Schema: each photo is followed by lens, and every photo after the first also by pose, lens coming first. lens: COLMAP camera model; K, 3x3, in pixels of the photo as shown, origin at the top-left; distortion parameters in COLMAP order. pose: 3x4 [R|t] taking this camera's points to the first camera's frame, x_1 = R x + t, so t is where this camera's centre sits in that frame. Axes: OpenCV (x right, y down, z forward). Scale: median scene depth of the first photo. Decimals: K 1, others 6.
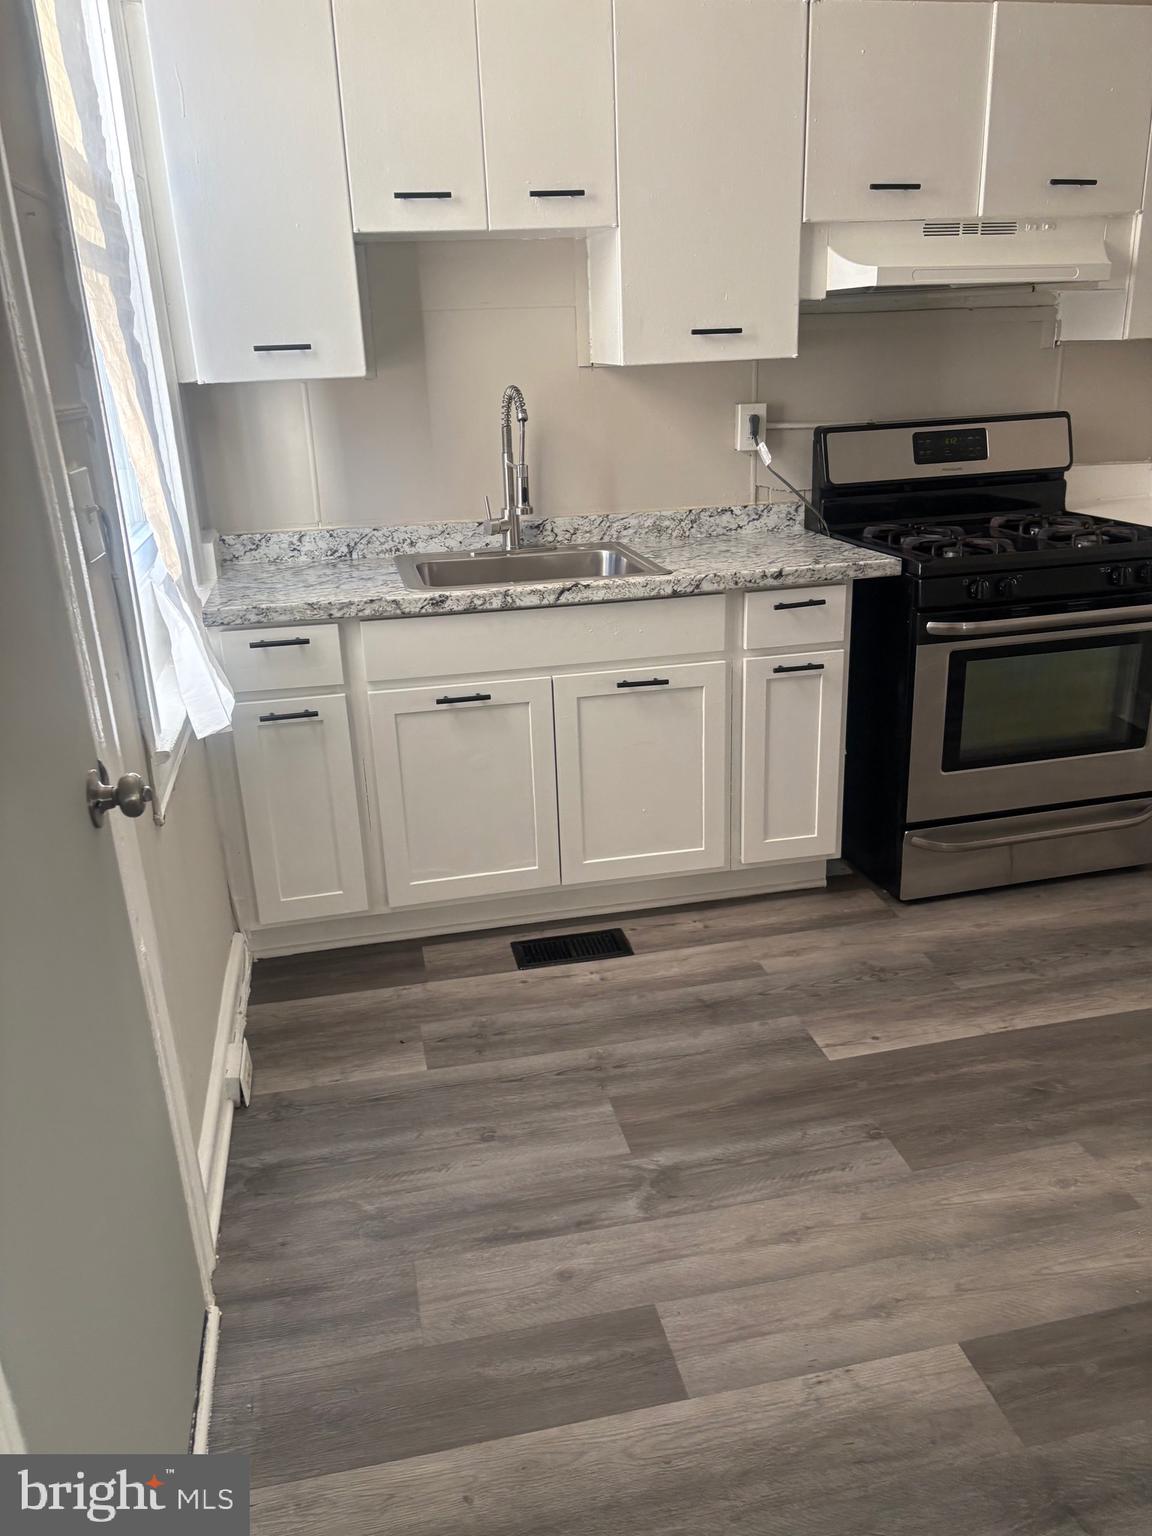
lens RADIAL K [[1155.8, 0, 576.0], [0, 1155.8, 768.0], [0, 0, 1]] dist [0.080658, -0.102072]
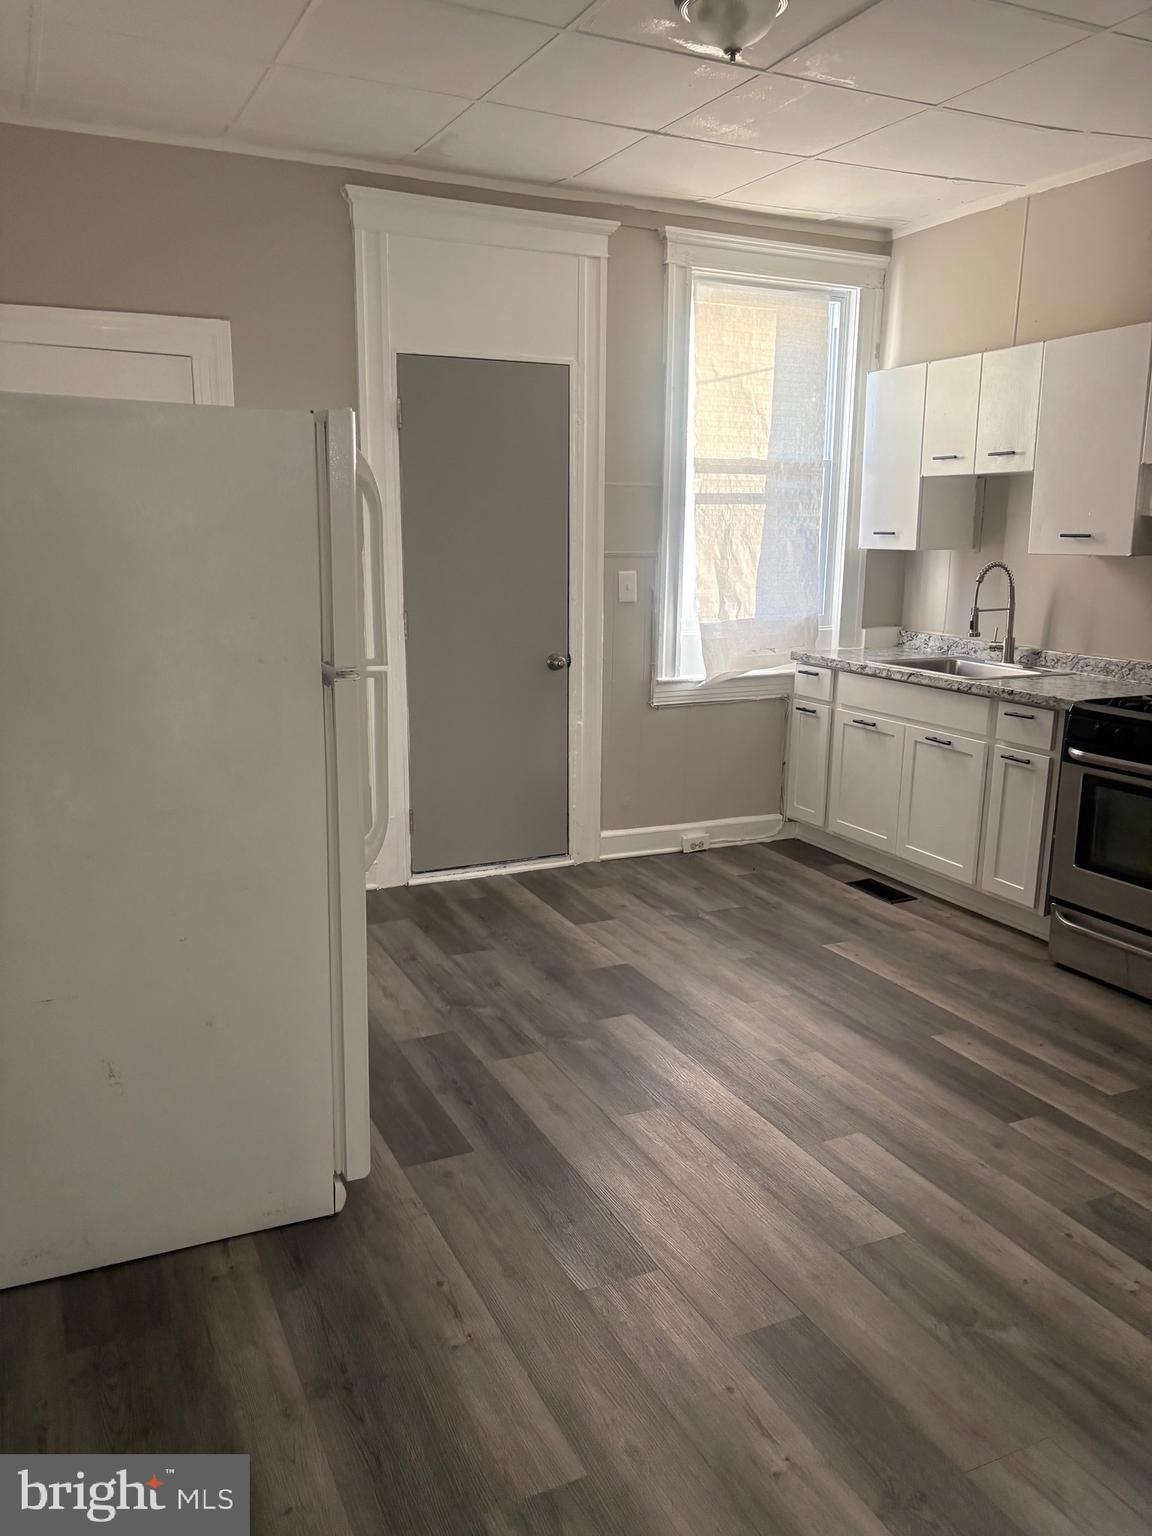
lens RADIAL K [[1146.9, 0, 576.0], [0, 1146.9, 768.0], [0, 0, 1]] dist [0.044264, -0.096962]
pose [[0.231796, 0.238408, -0.943097, 1.516630], [-0.343711, 0.927039, 0.149870, -0.109963], [0.910018, 0.289414, 0.296827, 0.083174]]
